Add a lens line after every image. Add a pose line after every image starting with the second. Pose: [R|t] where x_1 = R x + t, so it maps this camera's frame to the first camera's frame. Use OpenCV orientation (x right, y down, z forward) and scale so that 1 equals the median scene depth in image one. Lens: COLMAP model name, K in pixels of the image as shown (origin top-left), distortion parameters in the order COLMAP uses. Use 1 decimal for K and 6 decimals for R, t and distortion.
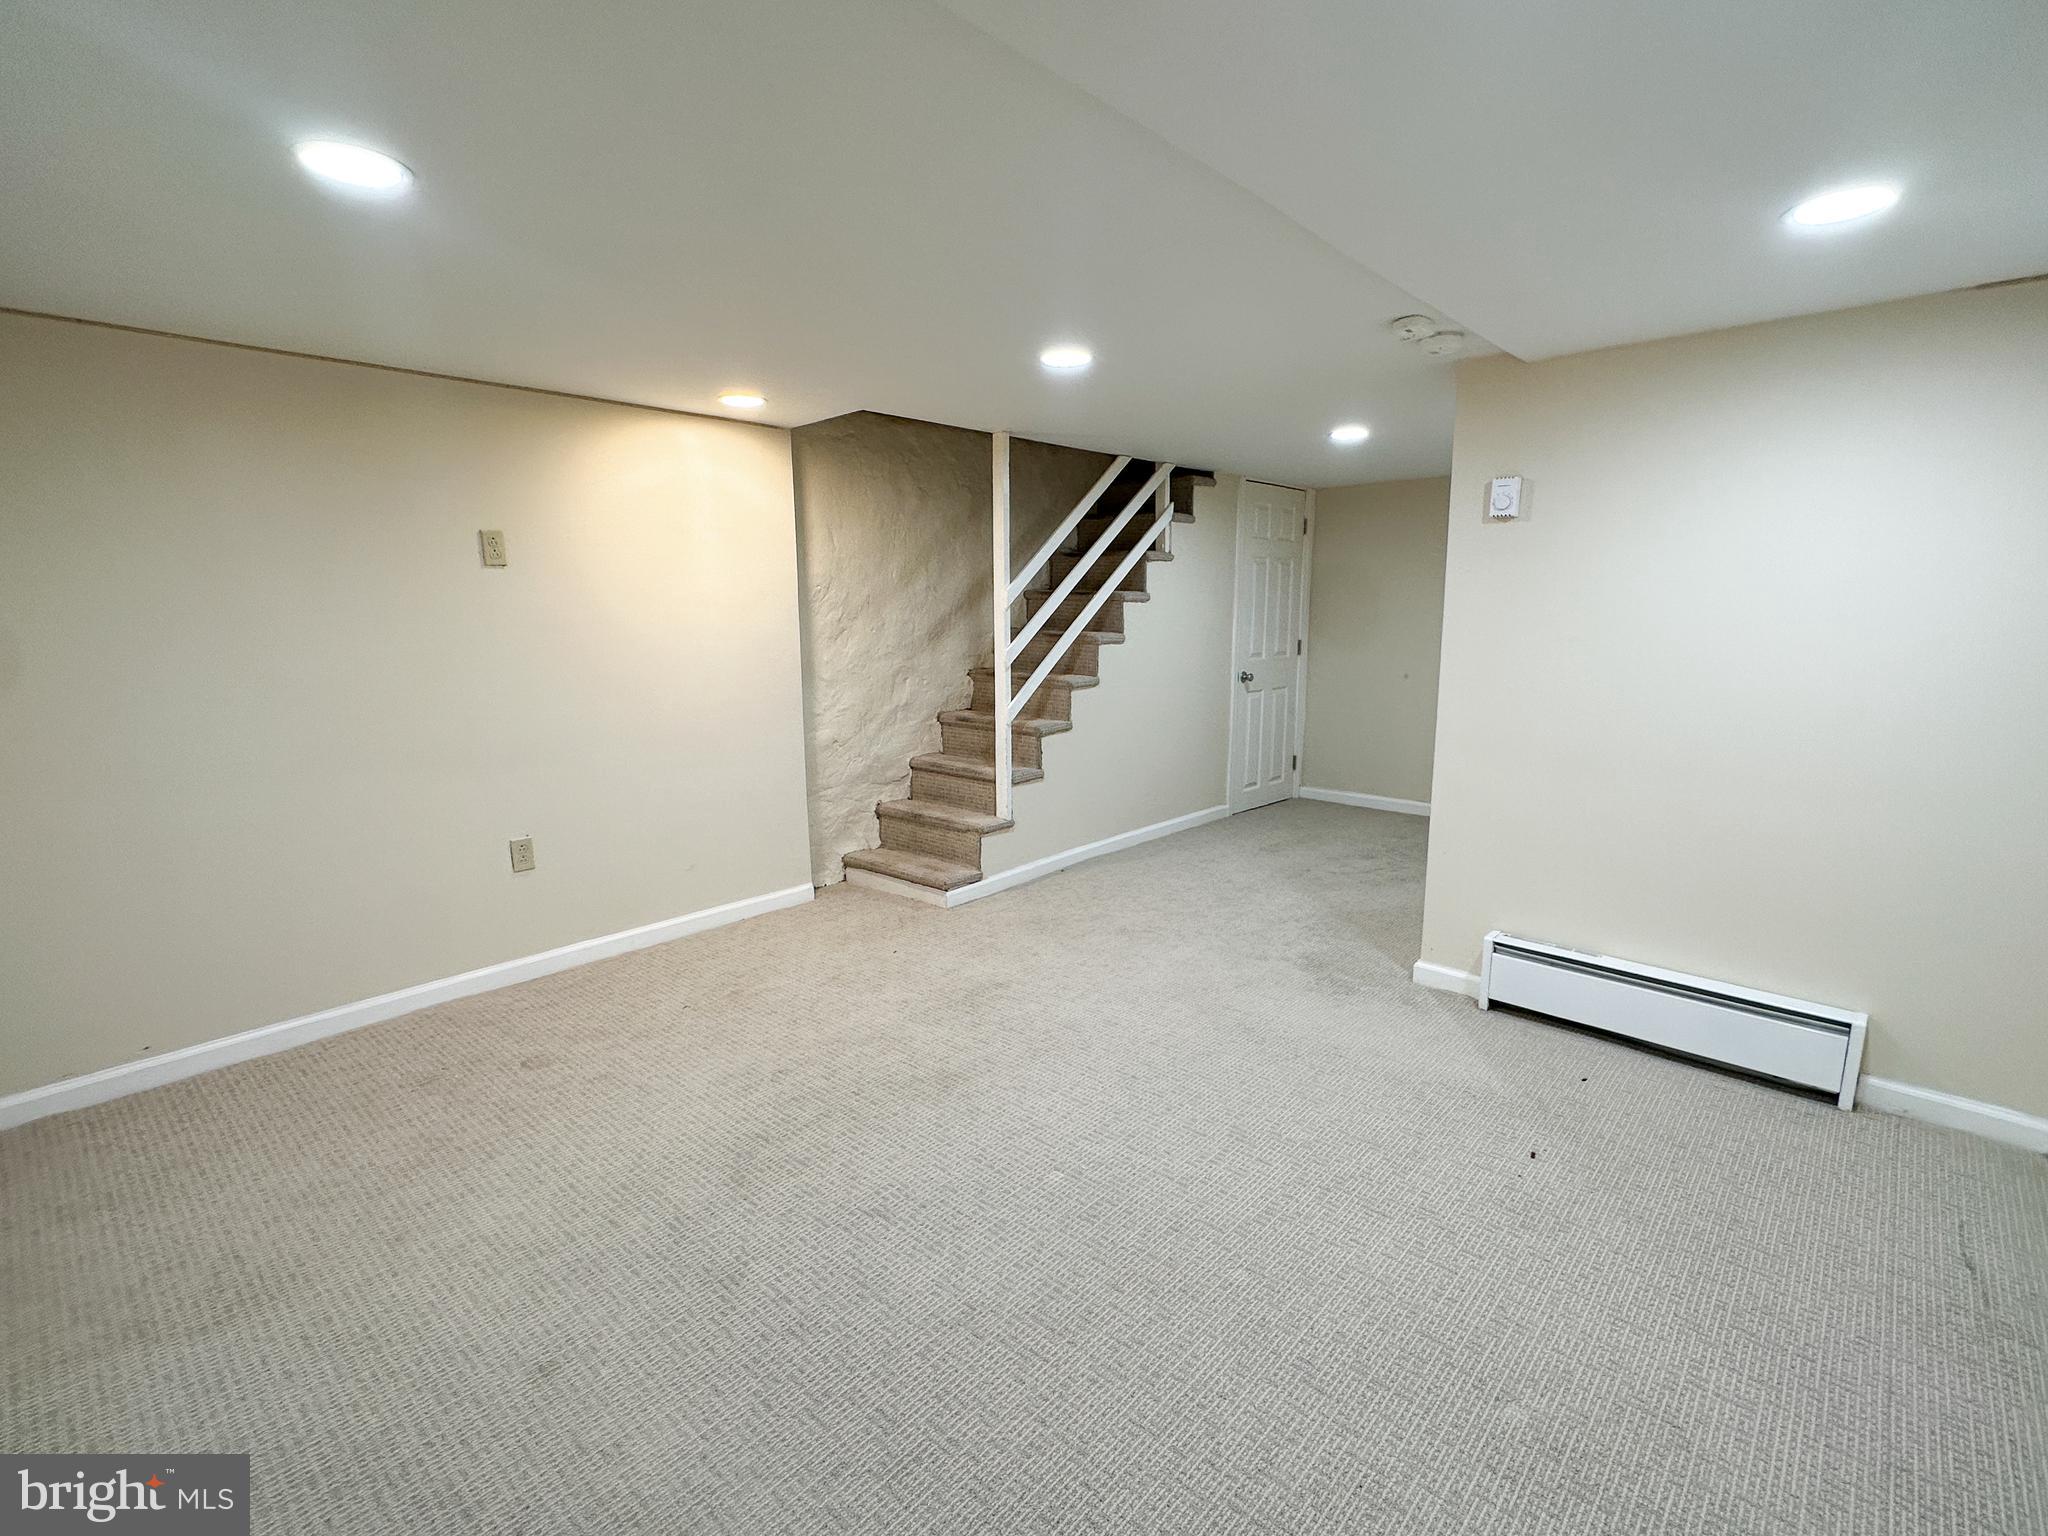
lens RADIAL K [[948.5, 0, 1033.8], [0, 948.5, 771.4], [0, 0, 1]] dist [-0.002172, 0.000707]
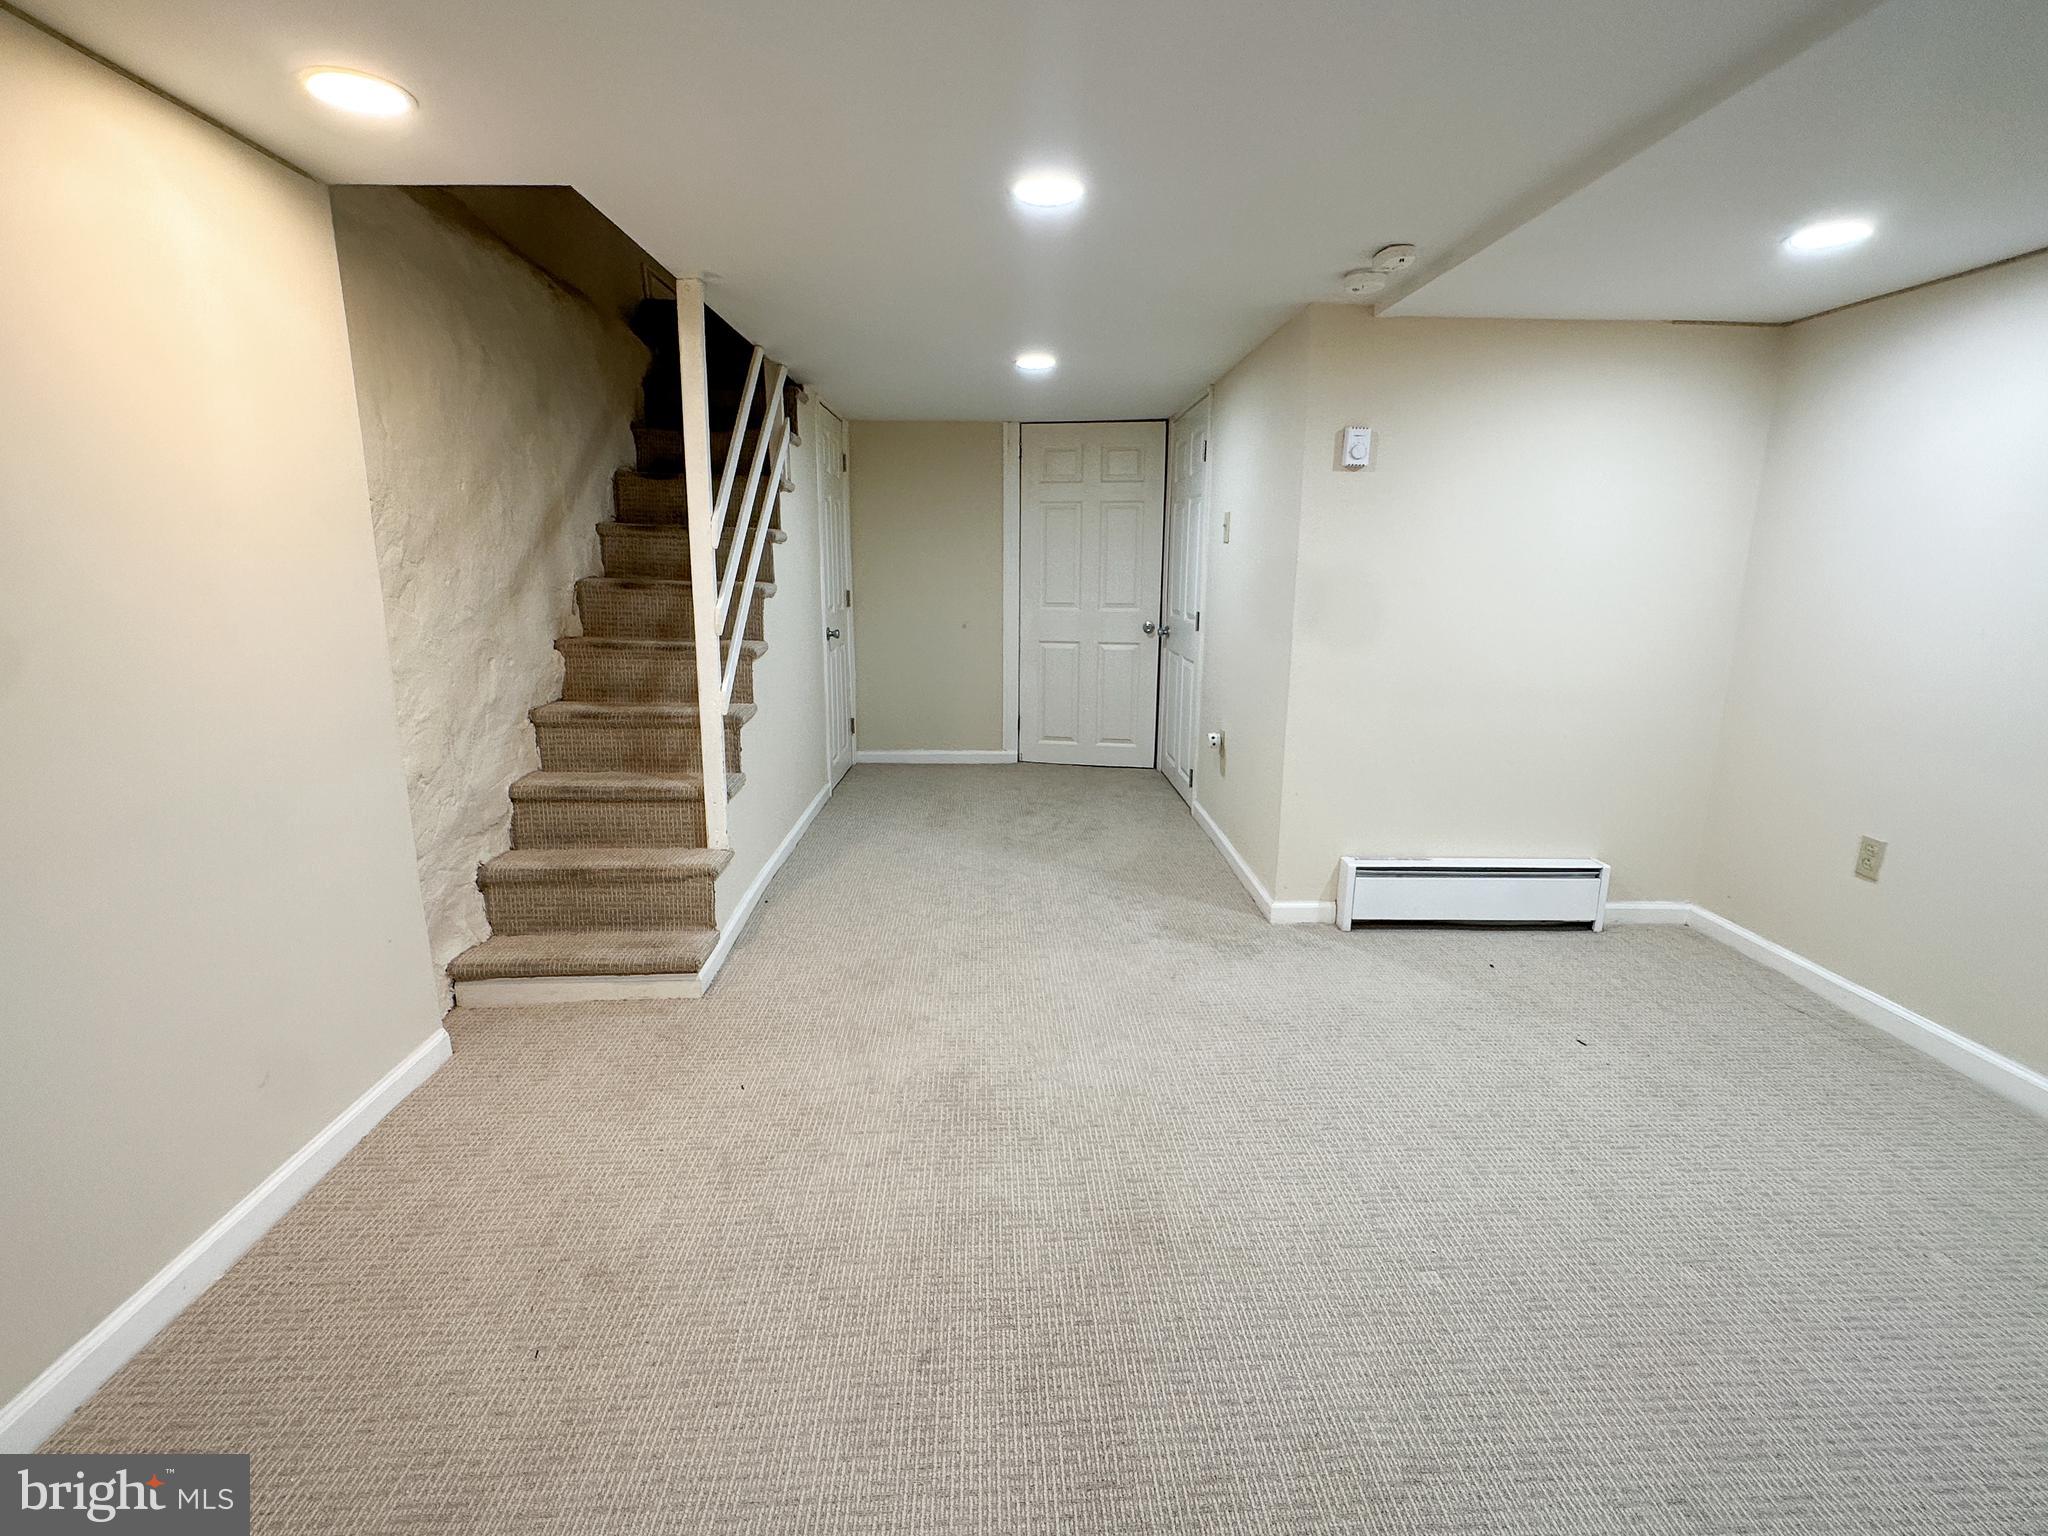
lens RADIAL K [[948.5, 0, 1025.5], [0, 948.5, 764.4], [0, 0, 1]] dist [-0.002172, 0.000707]
pose [[0.707564, -0.140507, 0.692539, -0.346485], [0.110515, 0.989976, 0.087941, -0.048980], [-0.697954, 0.014312, 0.716000, 0.332860]]
